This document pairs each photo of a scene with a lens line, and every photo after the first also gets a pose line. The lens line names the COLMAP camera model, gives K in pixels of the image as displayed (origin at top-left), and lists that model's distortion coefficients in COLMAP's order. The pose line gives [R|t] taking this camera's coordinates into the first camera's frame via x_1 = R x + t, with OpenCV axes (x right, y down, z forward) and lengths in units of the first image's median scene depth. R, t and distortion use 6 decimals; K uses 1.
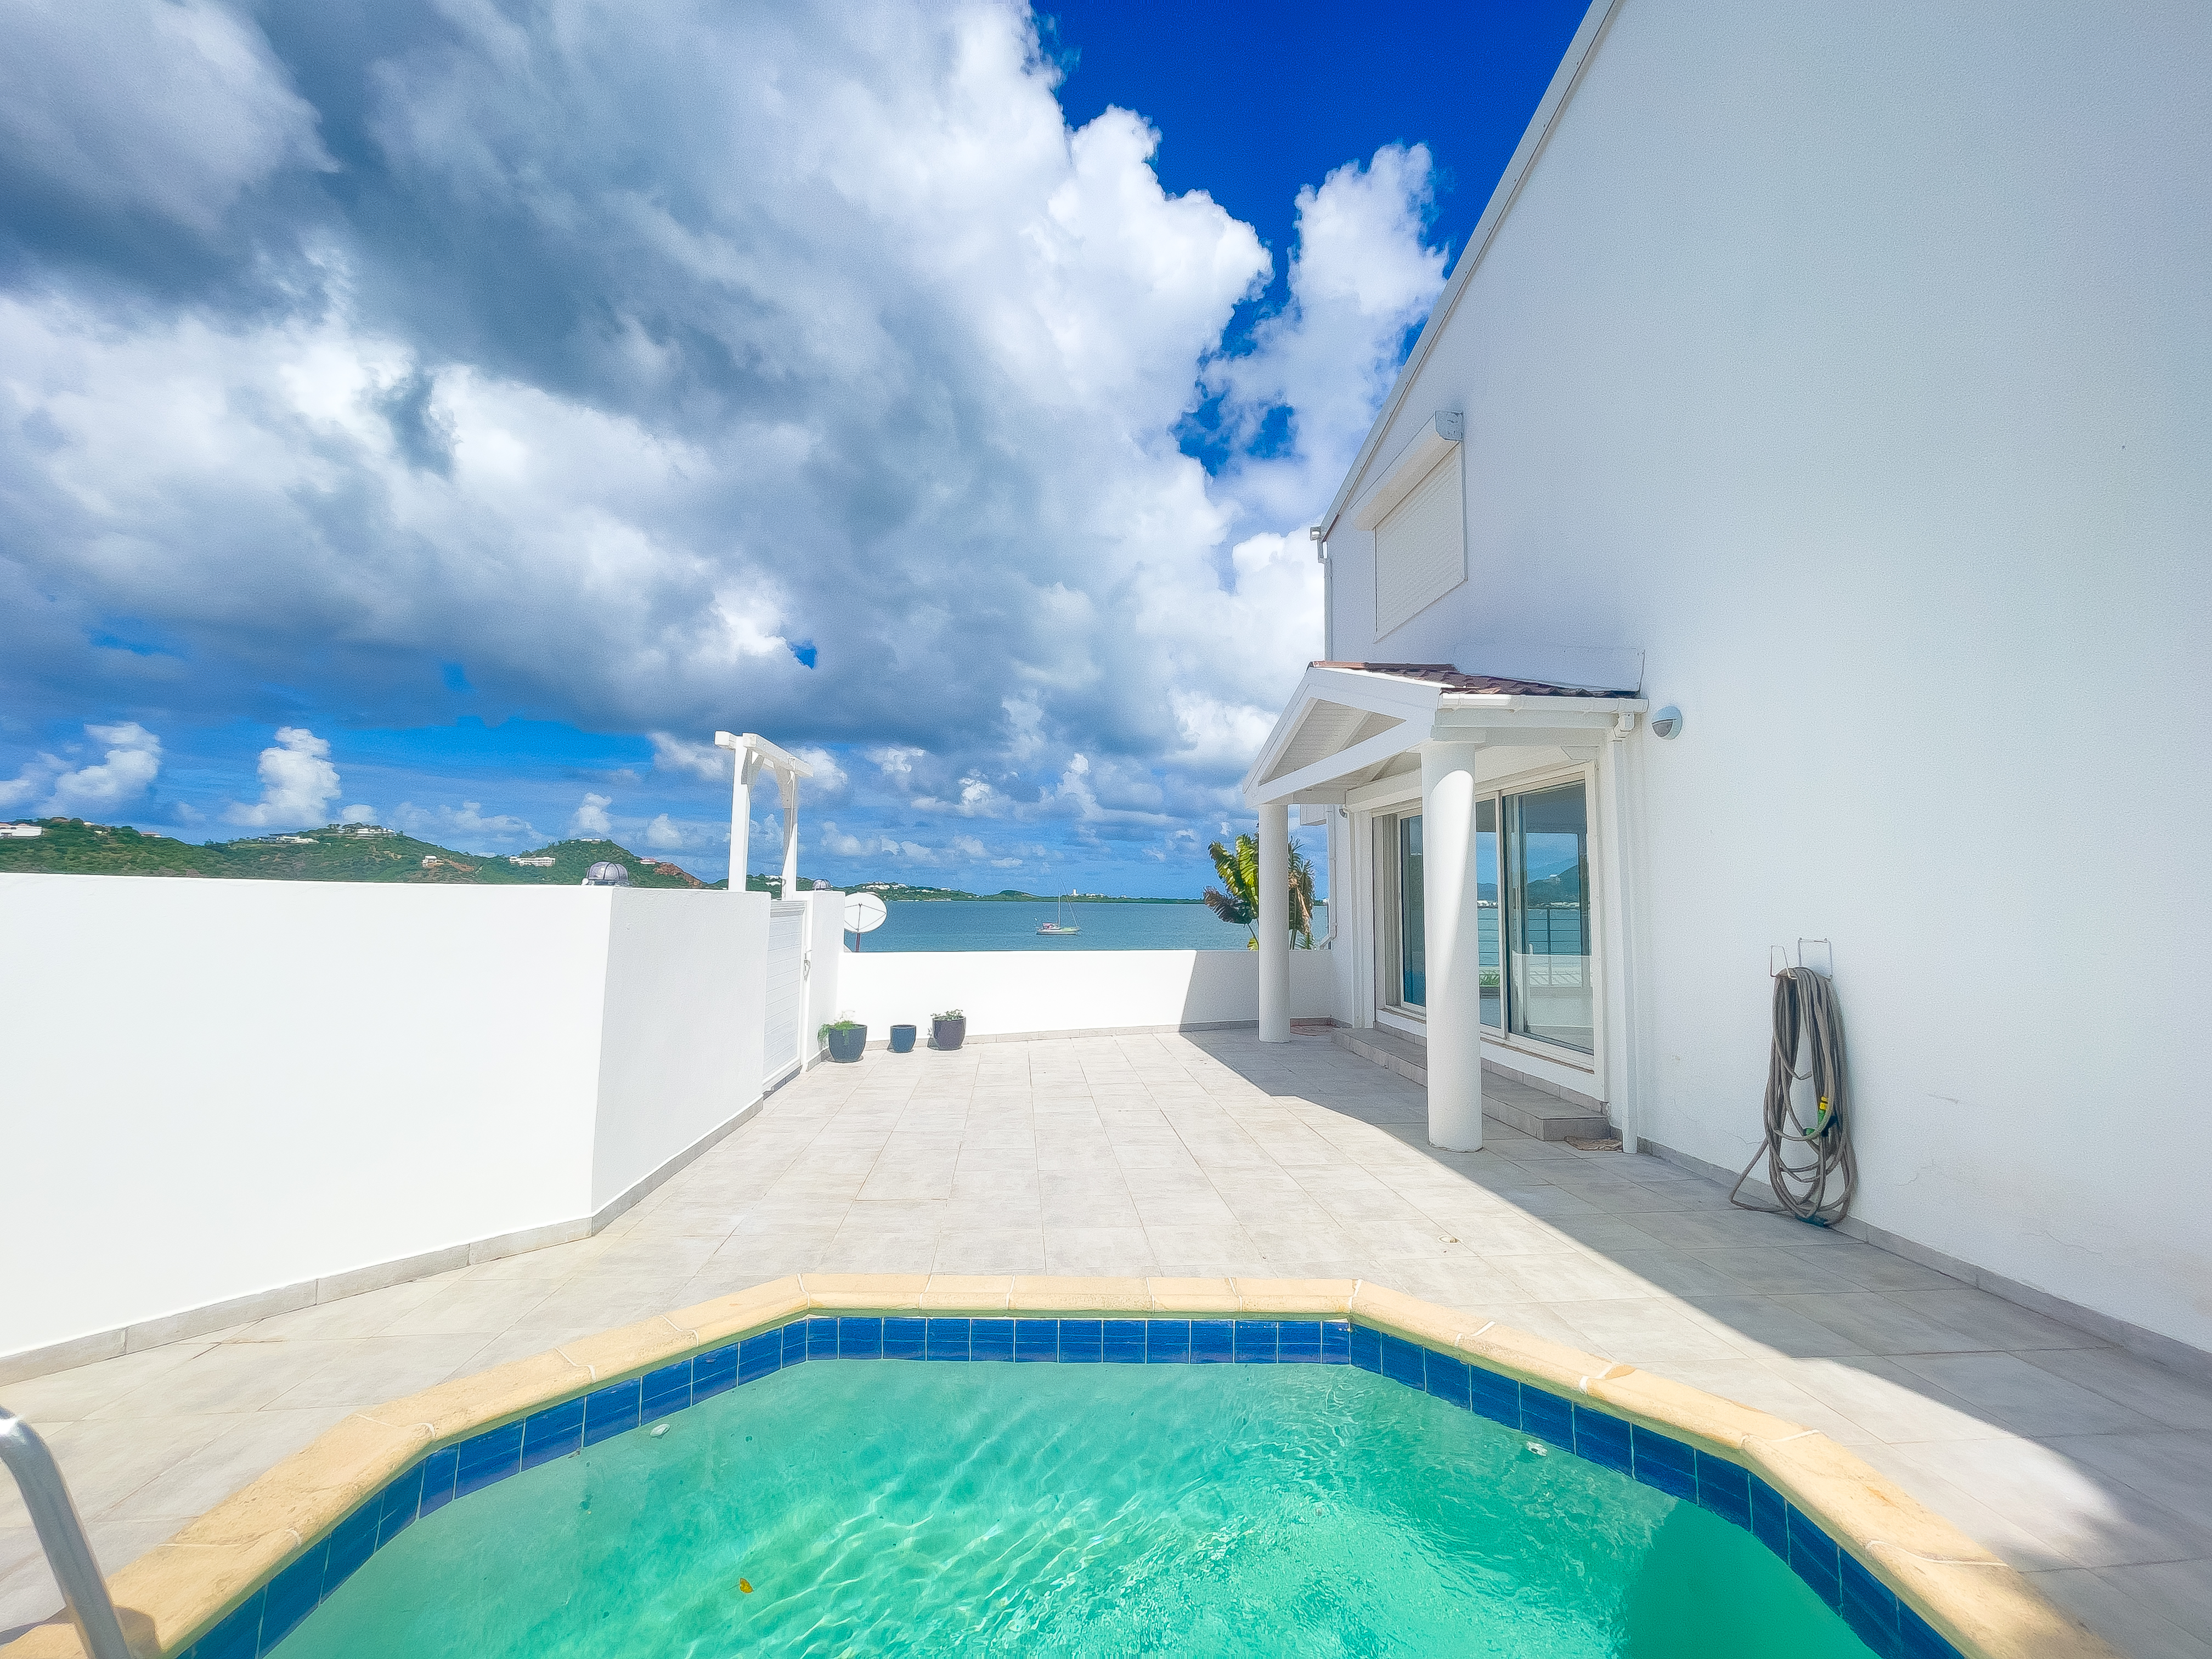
lens RADIAL K [[897.2, 0, 1106.0], [0, 897.2, 829.5], [0, 0, 1]] dist [-0.003050, -0.000002]
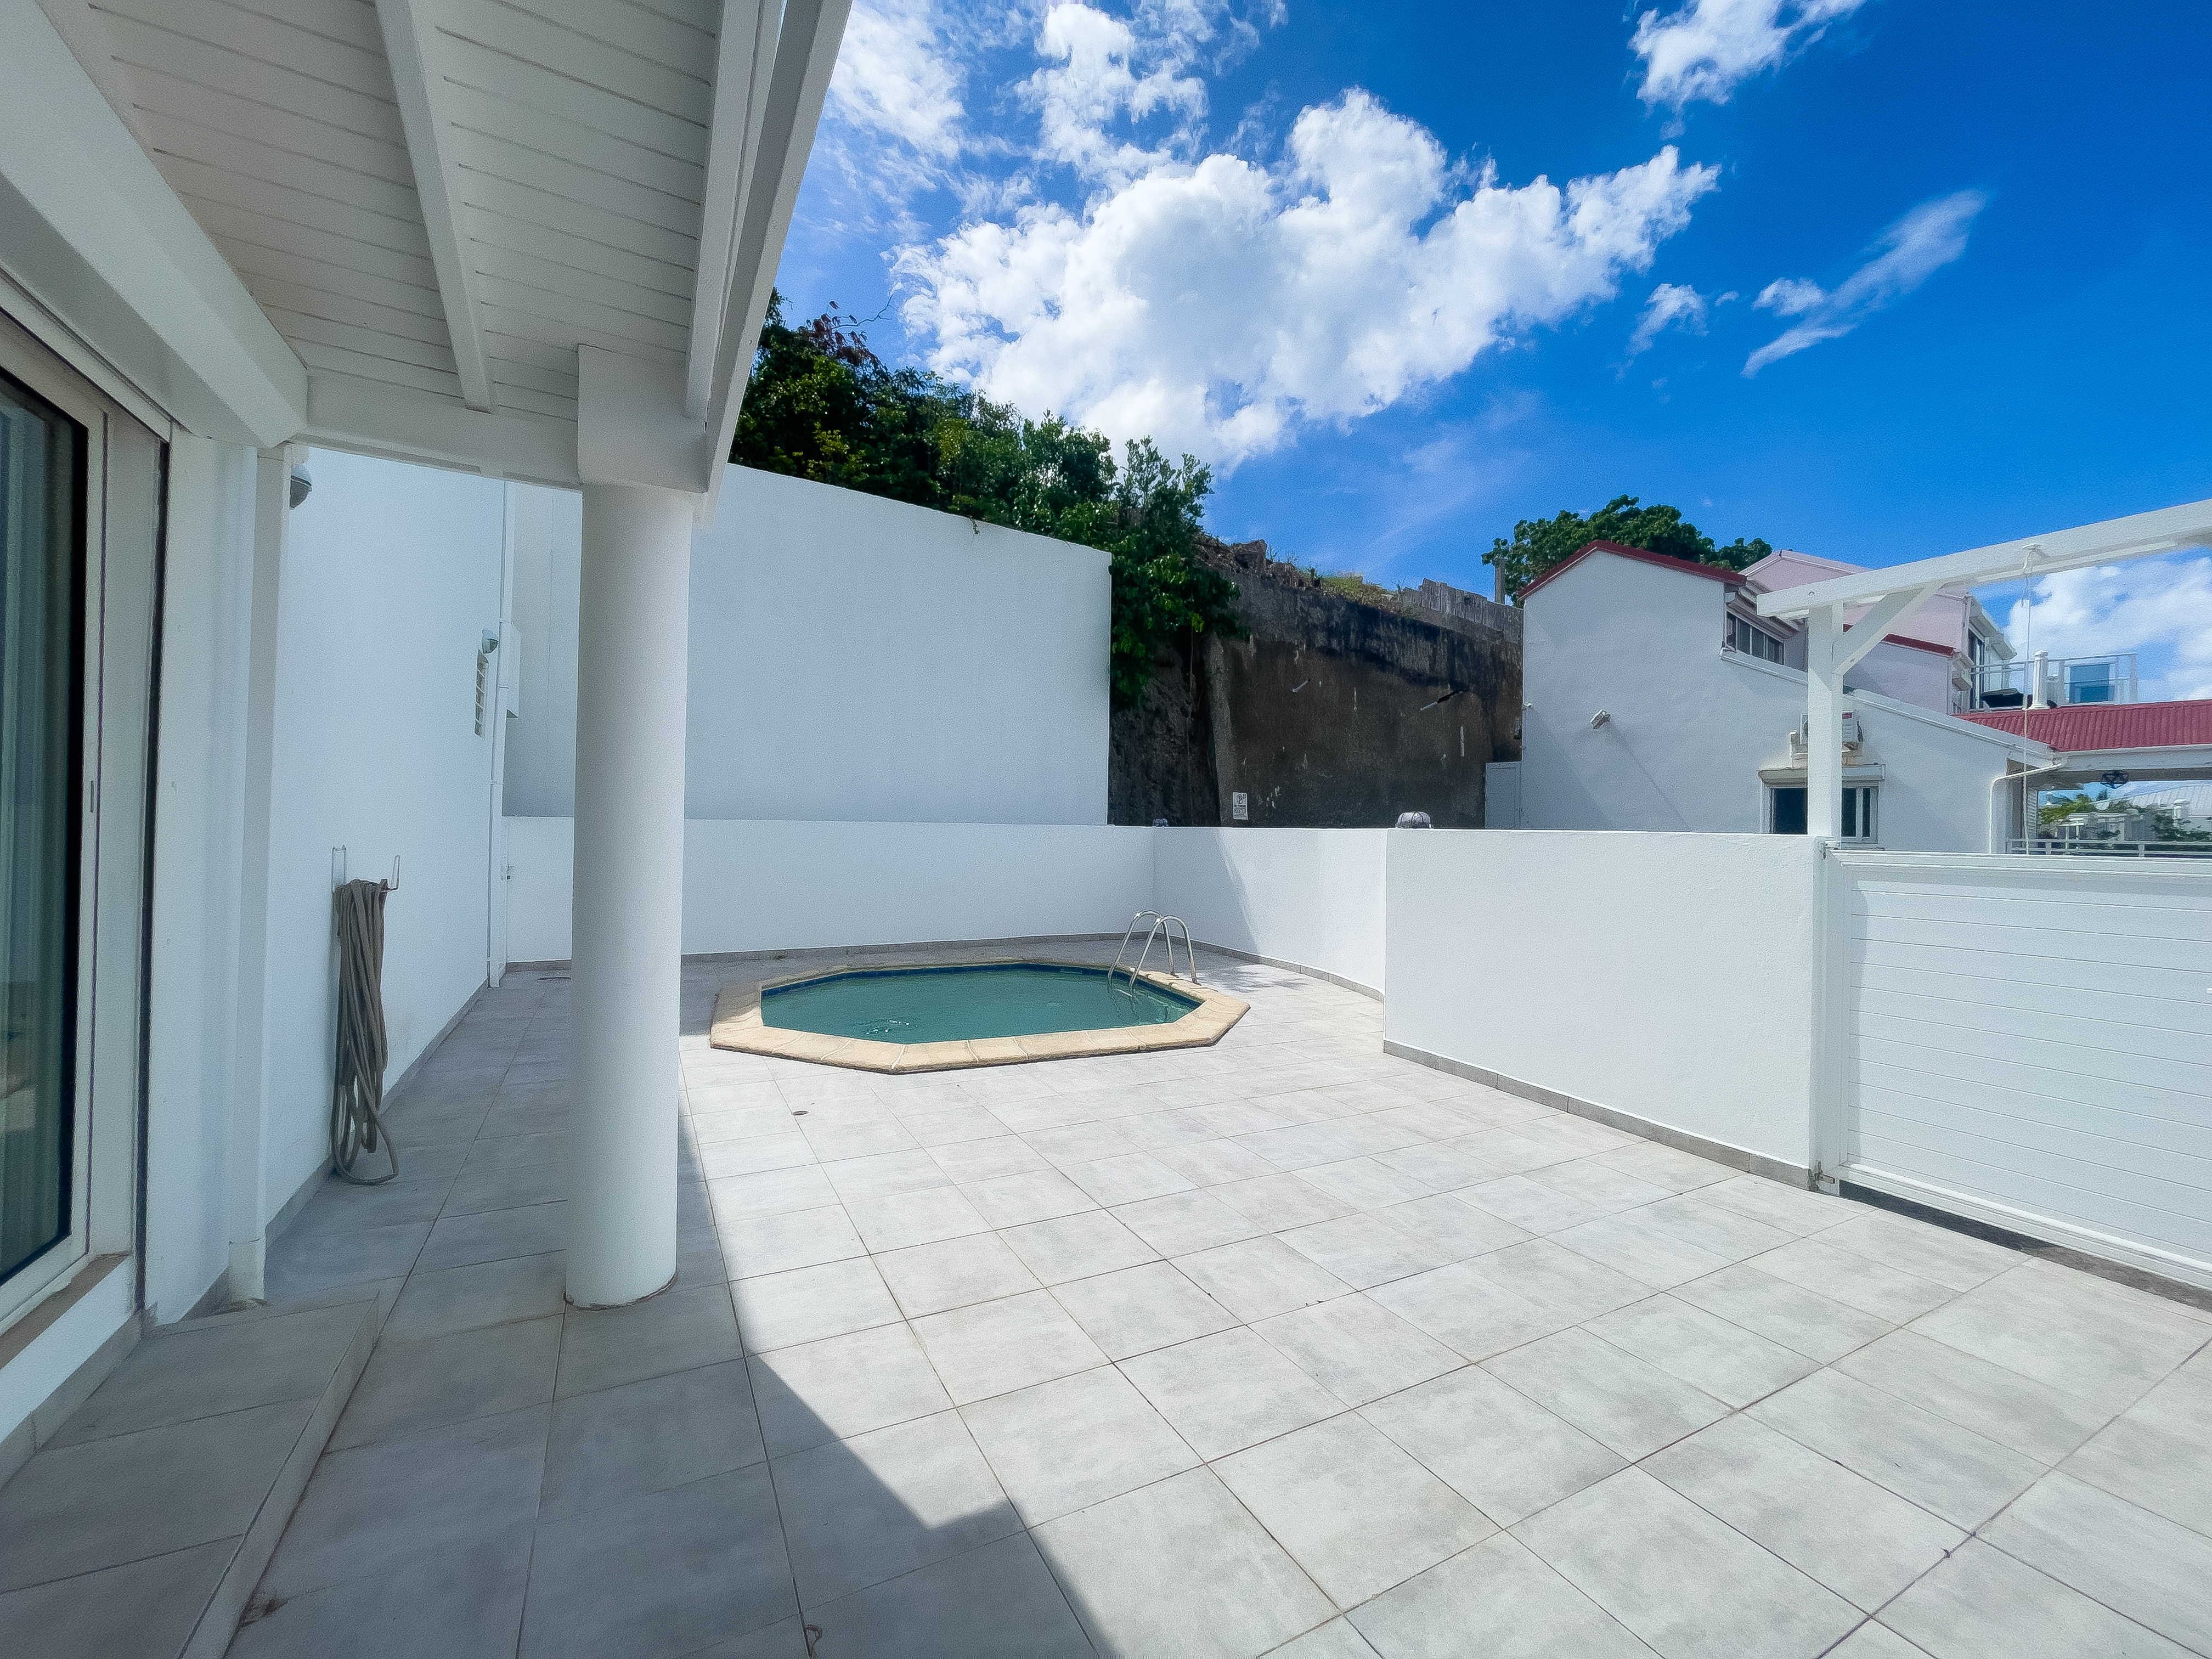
lens RADIAL K [[886.3, 0, 1120.2], [0, 886.3, 821.6], [0, 0, 1]] dist [-0.000413, 0.000134]
pose [[-0.918624, -0.034241, -0.393648, 0.179722], [-0.000763, 0.996390, -0.084890, 0.069899], [0.395133, -0.077682, -0.915333, 0.858523]]
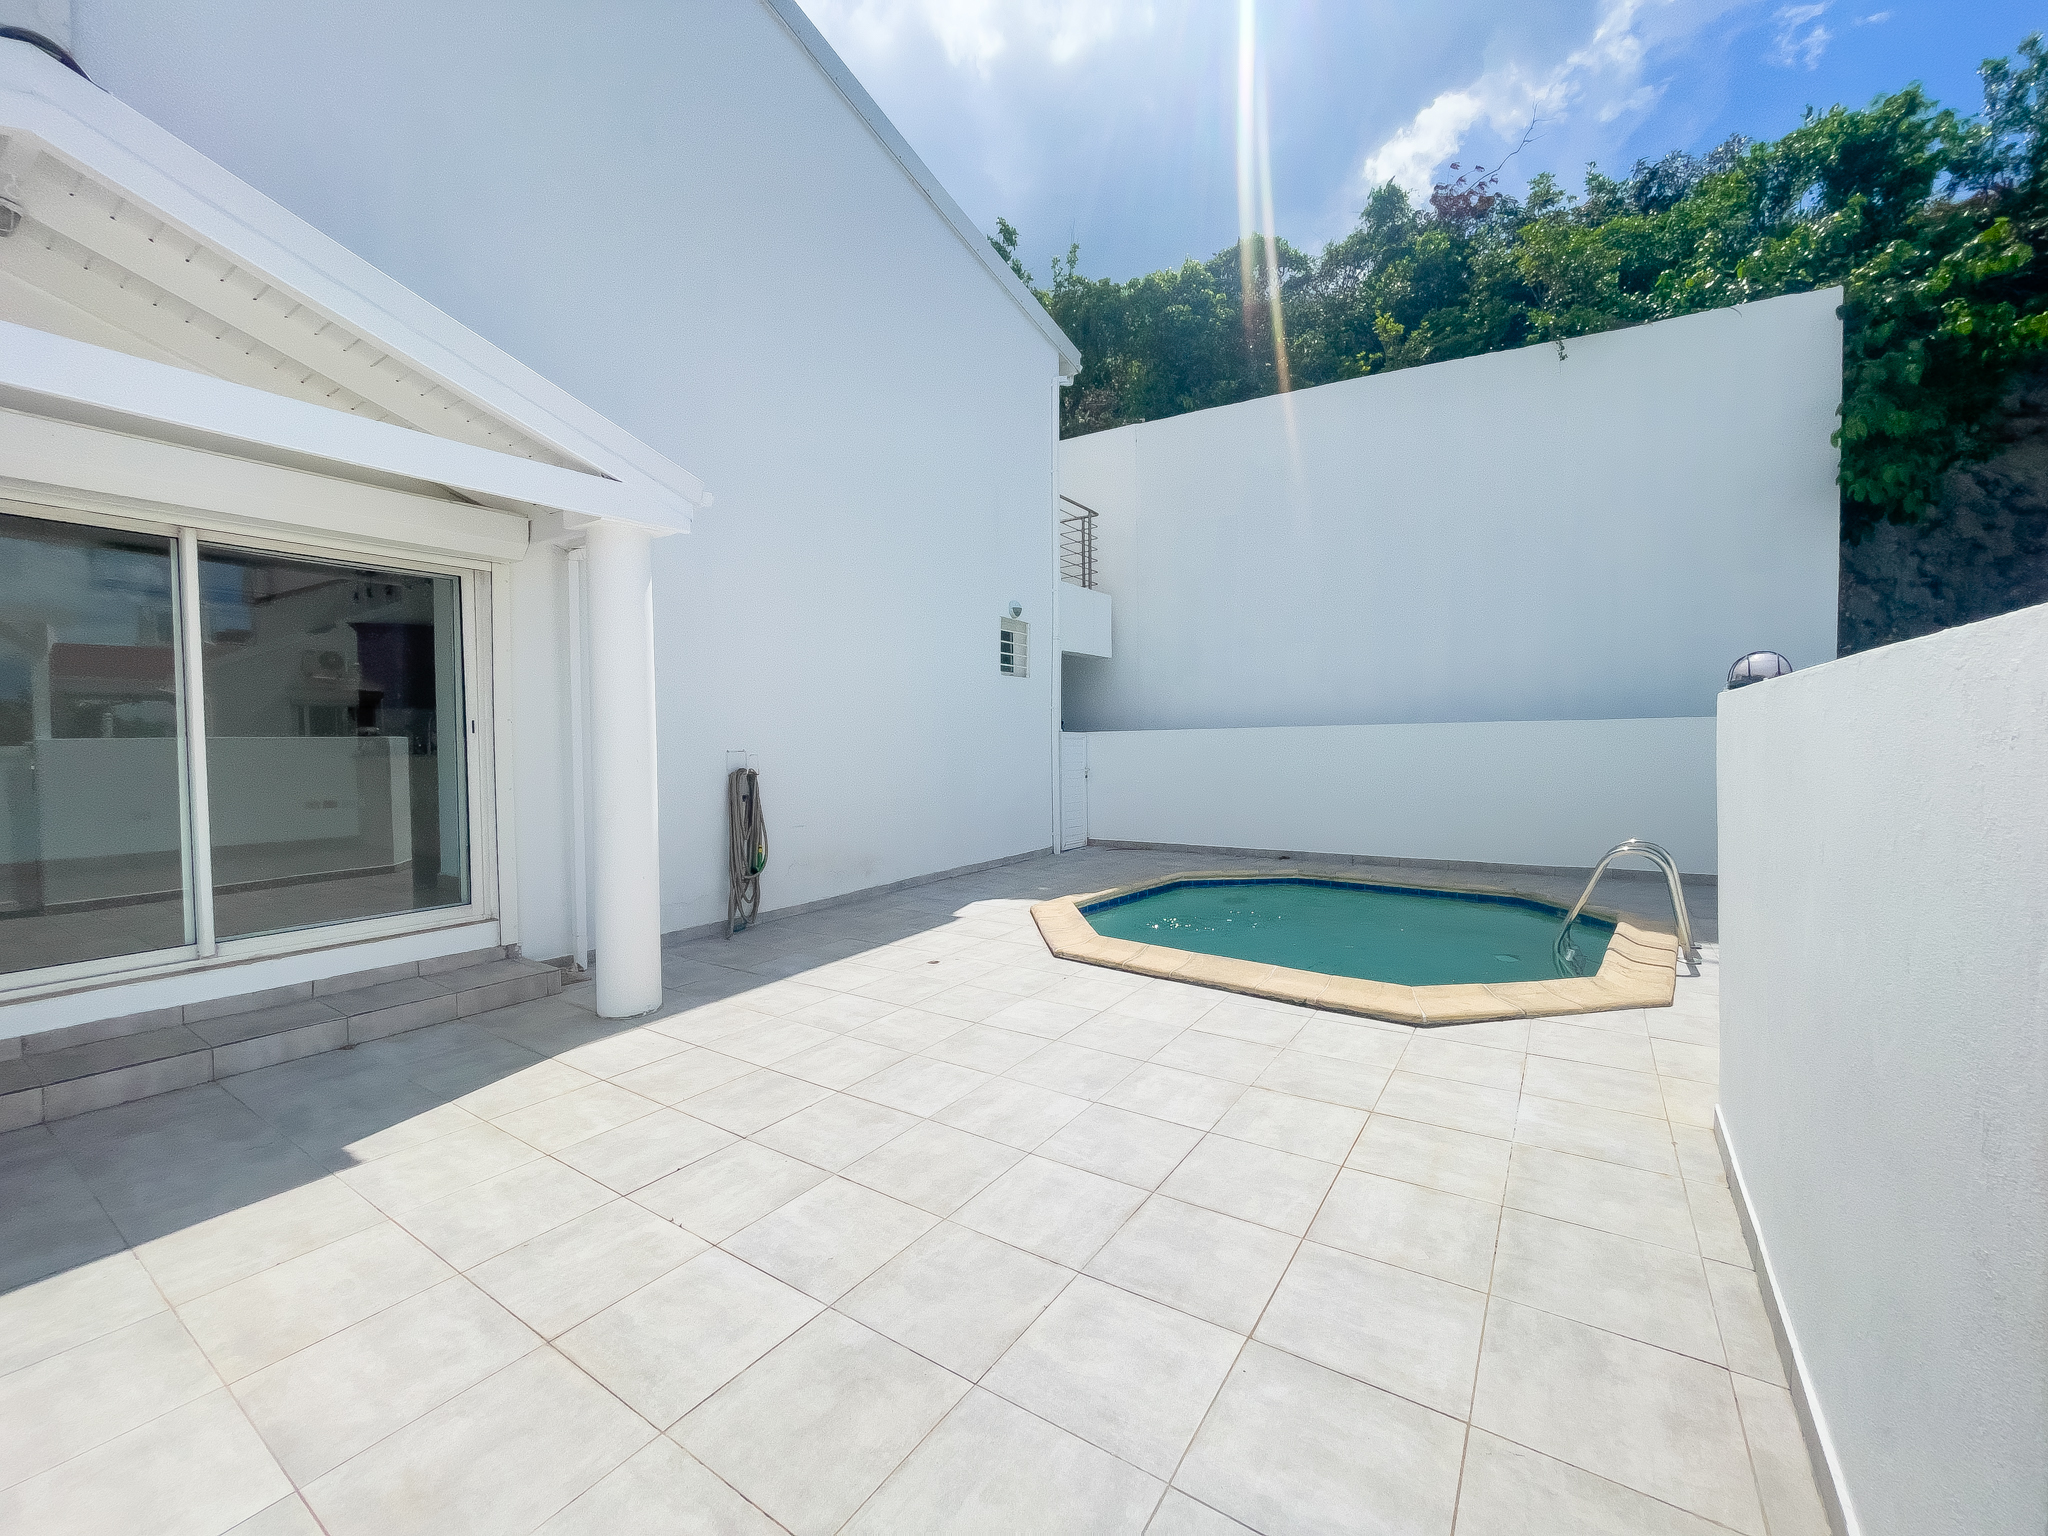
lens RADIAL K [[839.1, 0, 1026.0], [0, 839.1, 764.6], [0, 0, 1]] dist [-0.016980, 0.007254]
pose [[-0.780476, -0.020502, 0.624850, -0.208385], [-0.046923, 0.998564, -0.025846, 0.067453], [-0.623423, -0.049492, -0.780317, 0.747760]]
